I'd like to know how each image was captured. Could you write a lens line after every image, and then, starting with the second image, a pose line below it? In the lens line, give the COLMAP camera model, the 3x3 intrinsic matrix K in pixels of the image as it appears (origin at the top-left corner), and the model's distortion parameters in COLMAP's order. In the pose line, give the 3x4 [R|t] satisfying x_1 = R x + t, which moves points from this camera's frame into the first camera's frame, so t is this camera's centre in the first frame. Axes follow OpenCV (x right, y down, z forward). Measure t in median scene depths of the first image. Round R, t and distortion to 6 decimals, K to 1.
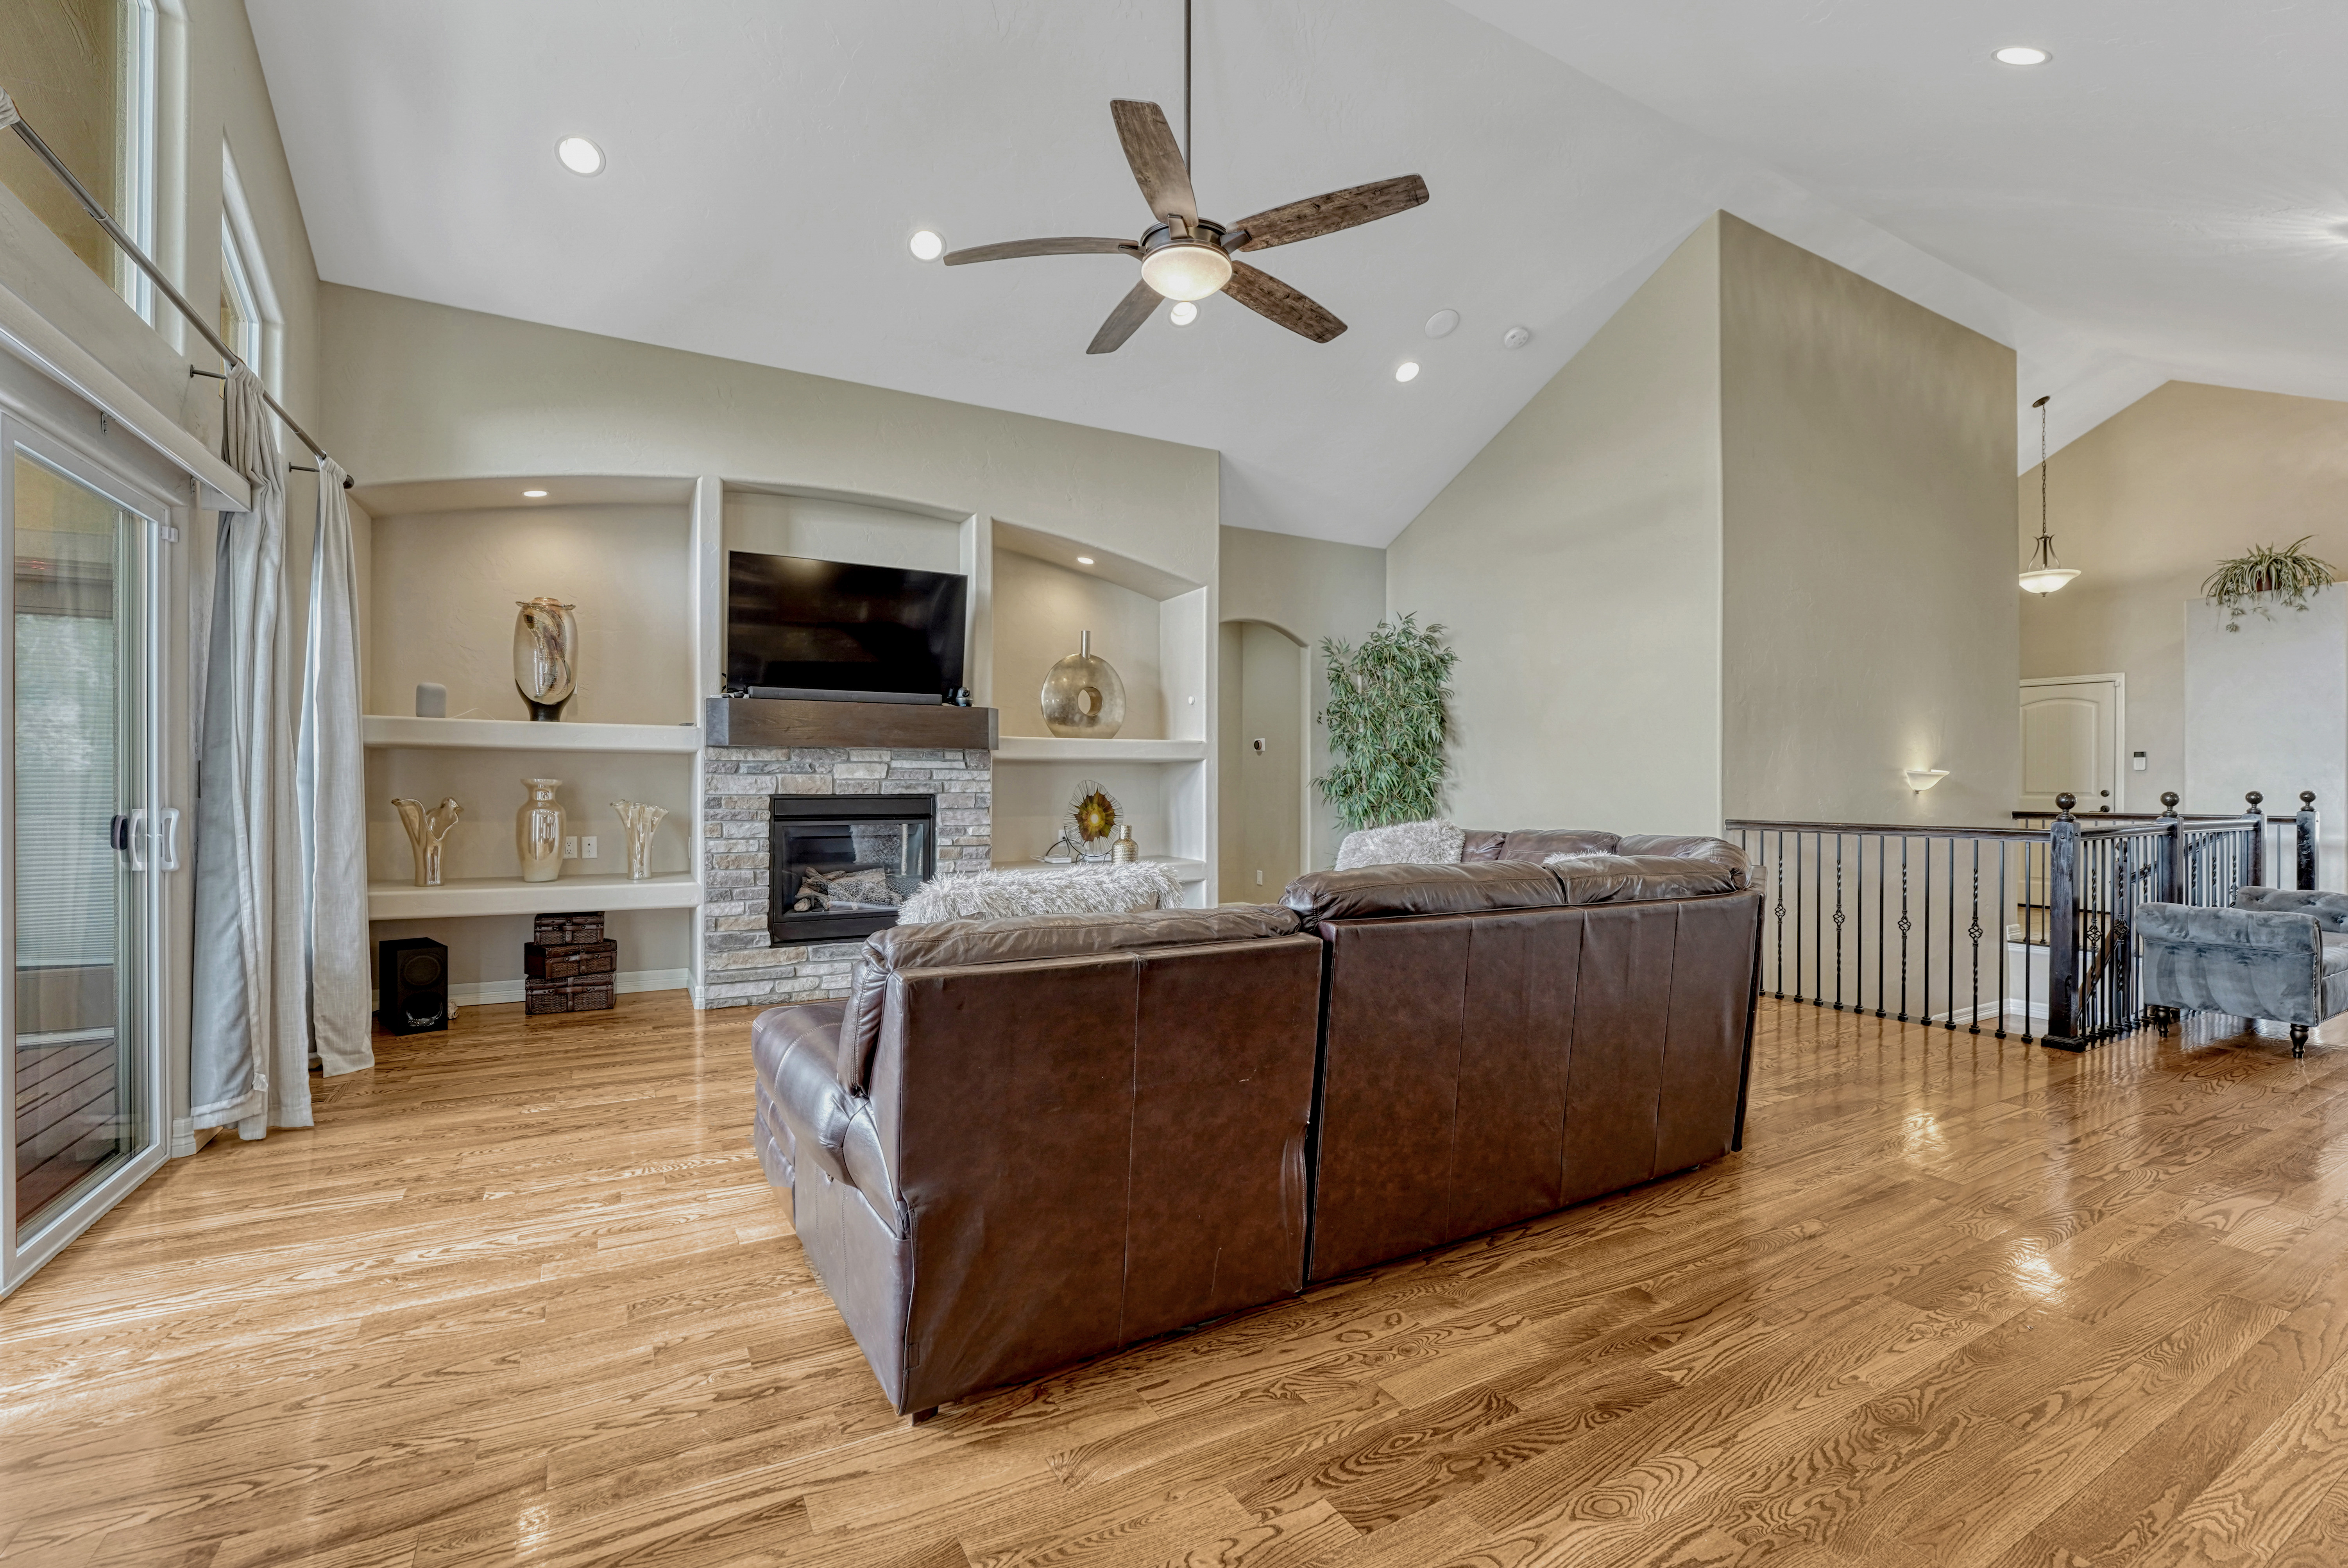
lens RADIAL K [[1010.1, 0, 1174.0], [0, 1010.1, 784.0], [0, 0, 1]] dist [-0.012816, 0.000001]
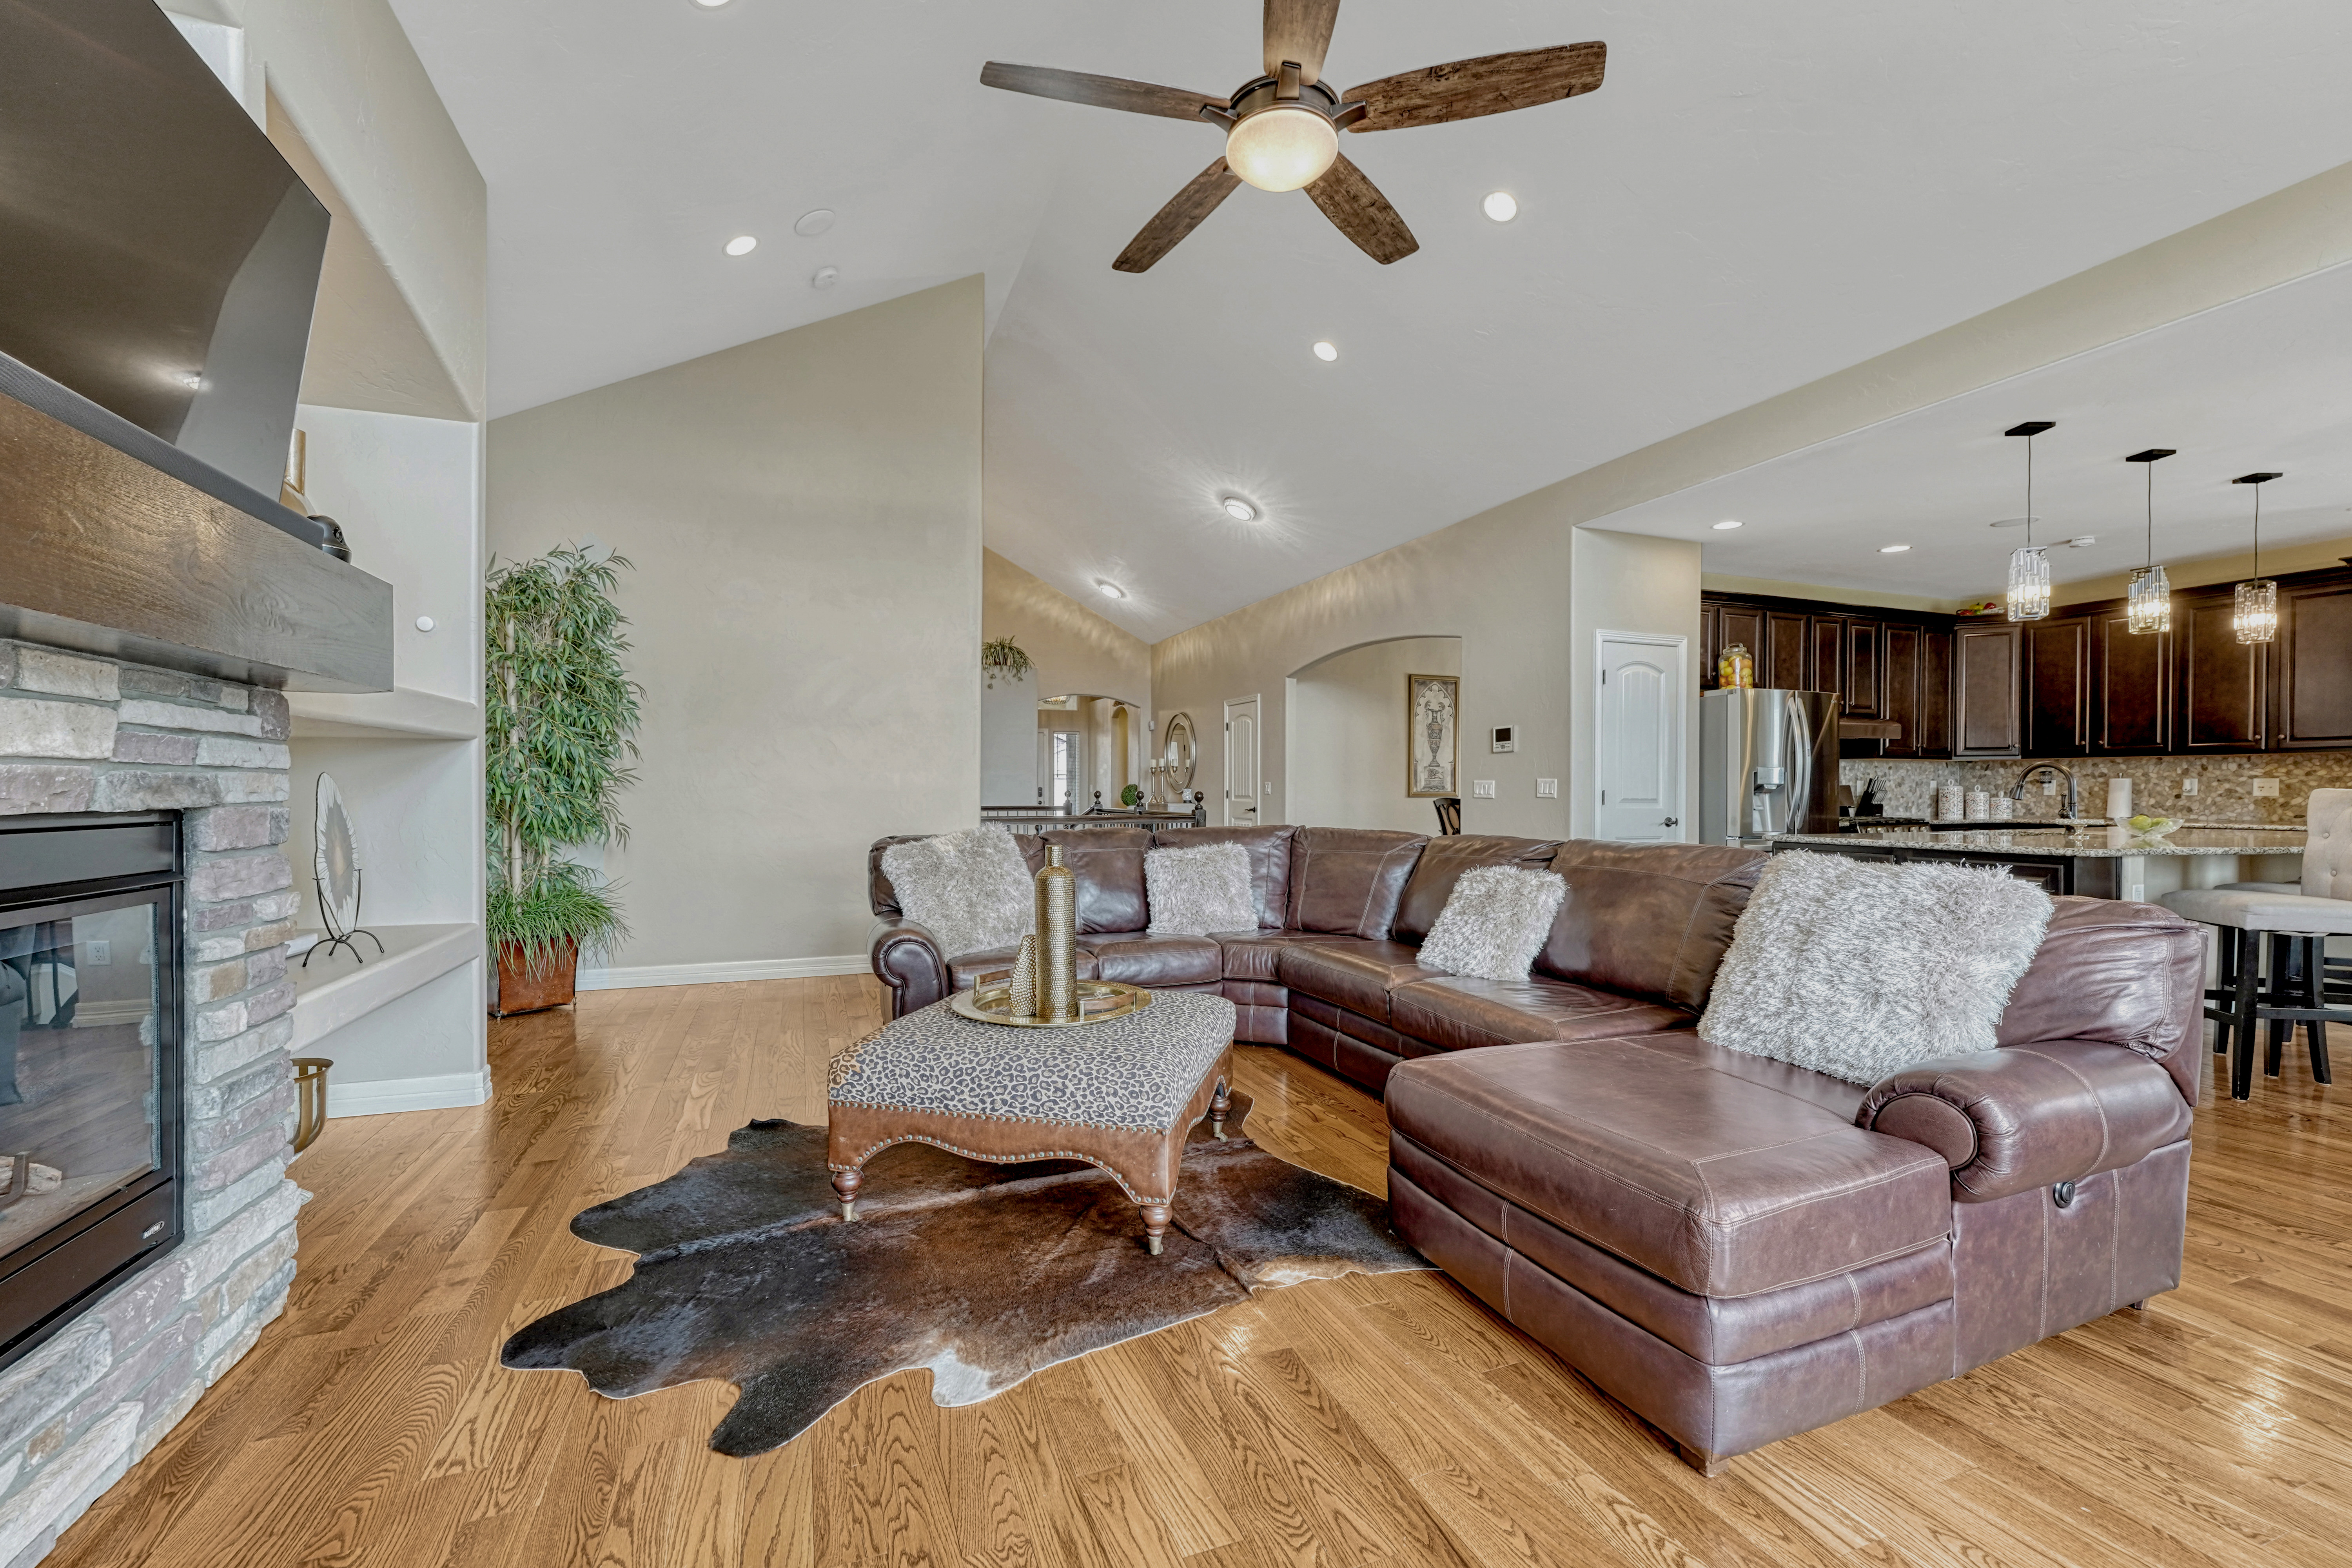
lens RADIAL K [[969.8, 0, 1169.4], [0, 969.8, 788.5], [0, 0, 1]] dist [-0.002914, -0.000503]
pose [[0.146467, -0.000049, 0.989216, -0.508573], [0.000207, 1.000000, 0.000019, 0.003252], [-0.989216, 0.000202, 0.146467, 0.638819]]
